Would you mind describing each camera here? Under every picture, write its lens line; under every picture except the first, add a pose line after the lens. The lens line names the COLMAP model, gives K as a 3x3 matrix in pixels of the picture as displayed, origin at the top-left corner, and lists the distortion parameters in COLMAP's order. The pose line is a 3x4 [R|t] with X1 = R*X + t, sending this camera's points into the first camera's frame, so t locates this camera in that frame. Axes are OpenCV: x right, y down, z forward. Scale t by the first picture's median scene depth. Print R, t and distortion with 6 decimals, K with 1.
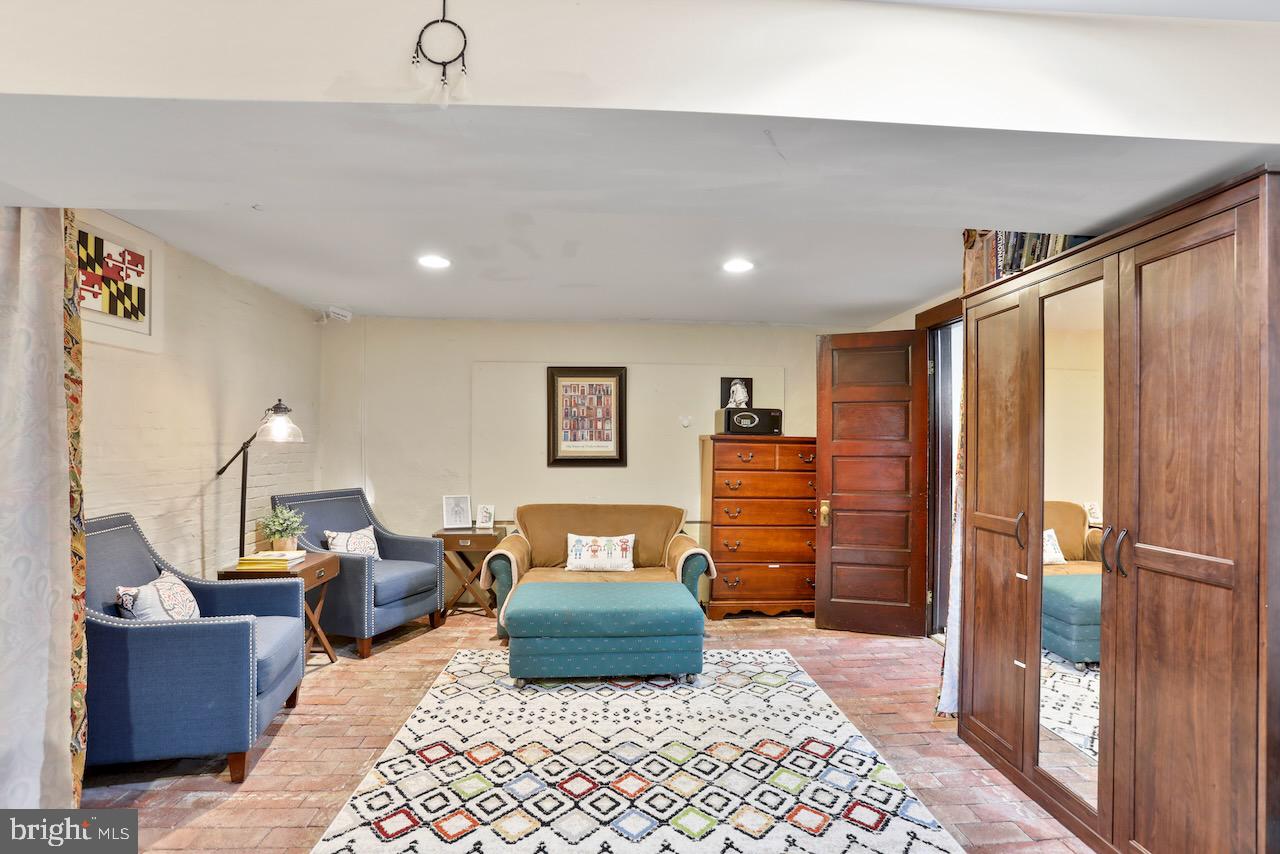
lens RADIAL K [[585.9, 0, 636.6], [0, 585.9, 433.2], [0, 0, 1]] dist [-0.060891, 0.017947]
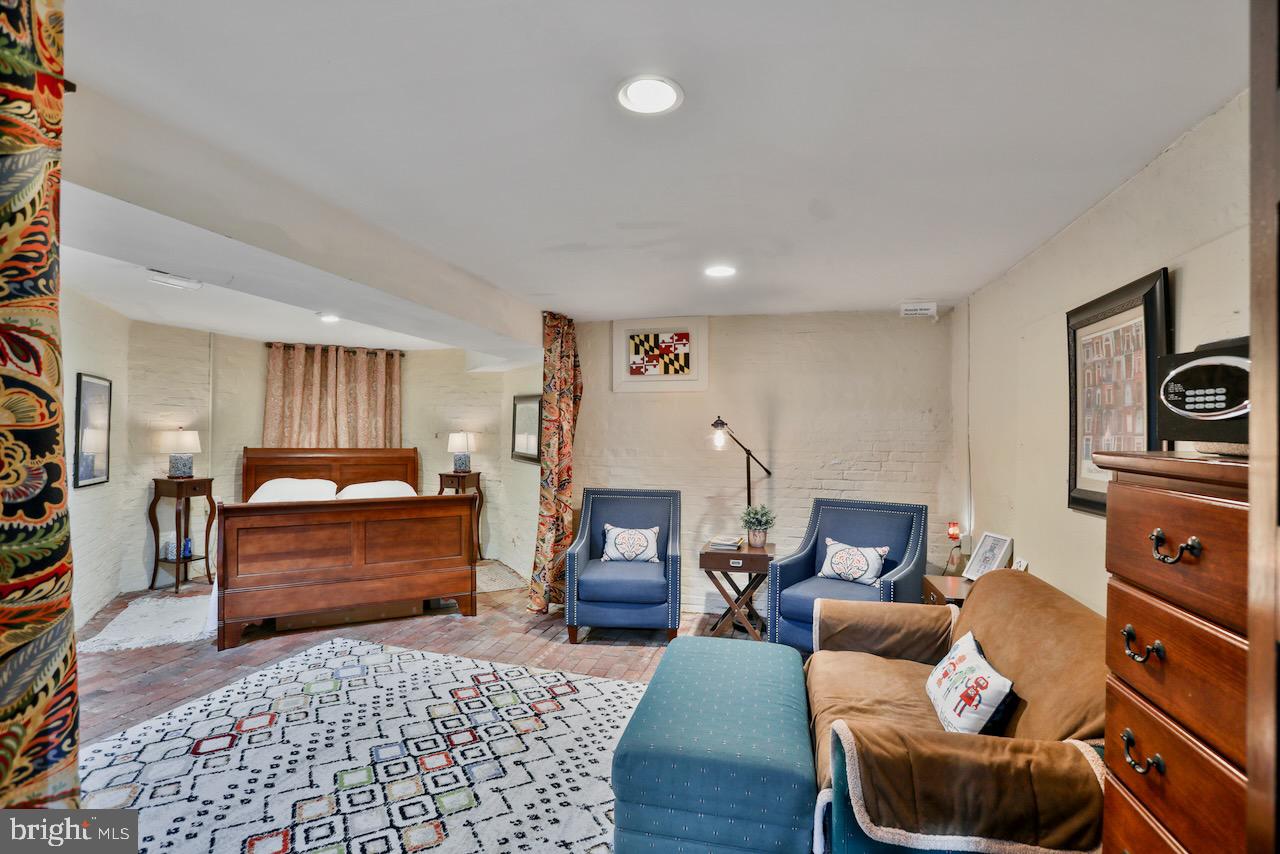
lens RADIAL K [[585.9, 0, 637.3], [0, 585.9, 427.6], [0, 0, 1]] dist [-0.060891, 0.017947]
pose [[-0.318008, -0.027260, -0.947696, 0.852795], [-0.003766, 0.999615, -0.027490, 0.003127], [0.948081, -0.005173, -0.317988, 1.589036]]
